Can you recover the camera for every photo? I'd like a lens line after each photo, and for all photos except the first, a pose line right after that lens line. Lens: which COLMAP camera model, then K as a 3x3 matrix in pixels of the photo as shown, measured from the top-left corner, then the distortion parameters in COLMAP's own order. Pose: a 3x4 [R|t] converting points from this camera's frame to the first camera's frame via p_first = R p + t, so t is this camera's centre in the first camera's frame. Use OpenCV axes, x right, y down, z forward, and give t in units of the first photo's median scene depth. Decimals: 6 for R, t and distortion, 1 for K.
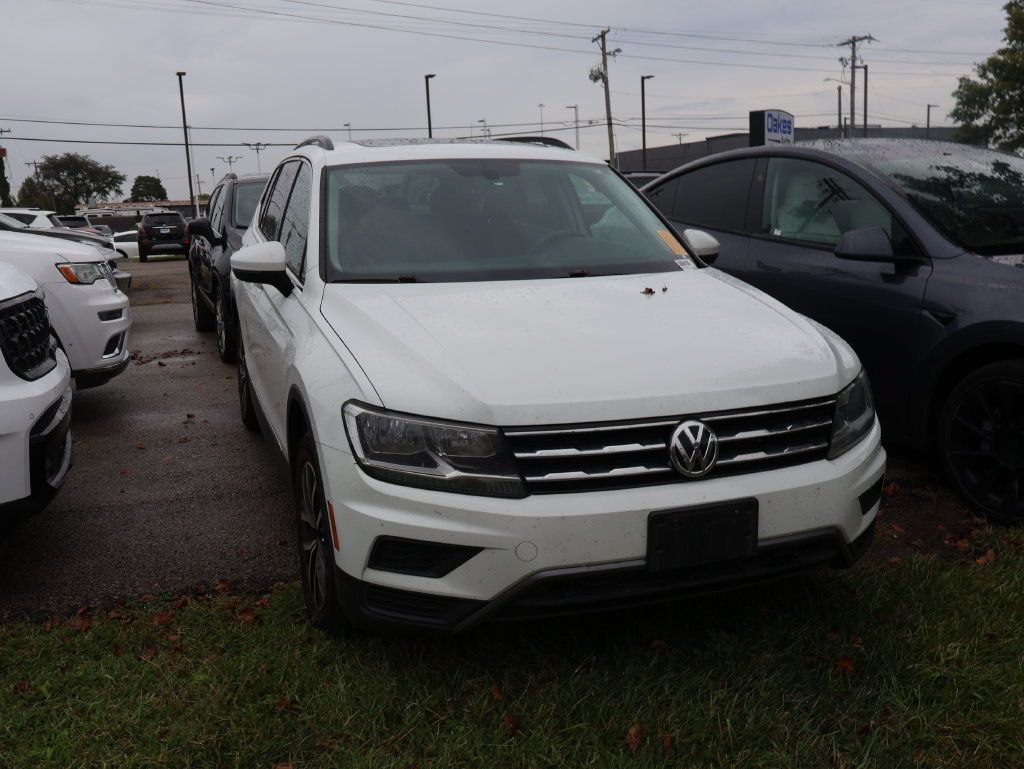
lens RADIAL K [[972.4, 0, 510.6], [0, 972.4, 381.8], [0, 0, 1]] dist [0.000208, 0.000000]
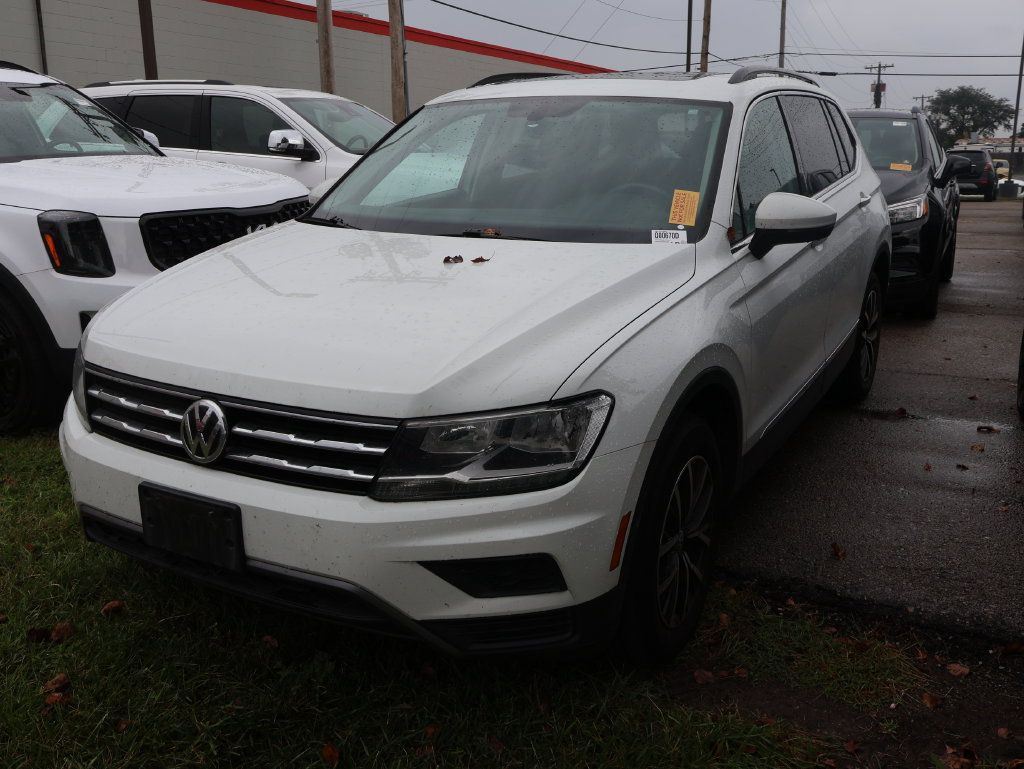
lens RADIAL K [[972.4, 0, 510.9], [0, 972.4, 376.2], [0, 0, 1]] dist [0.000208, 0.000000]
pose [[0.639996, 0.201282, -0.741546, 0.973514], [-0.157171, 0.978967, 0.130080, -0.134430], [0.752132, 0.033299, 0.658171, 0.594393]]
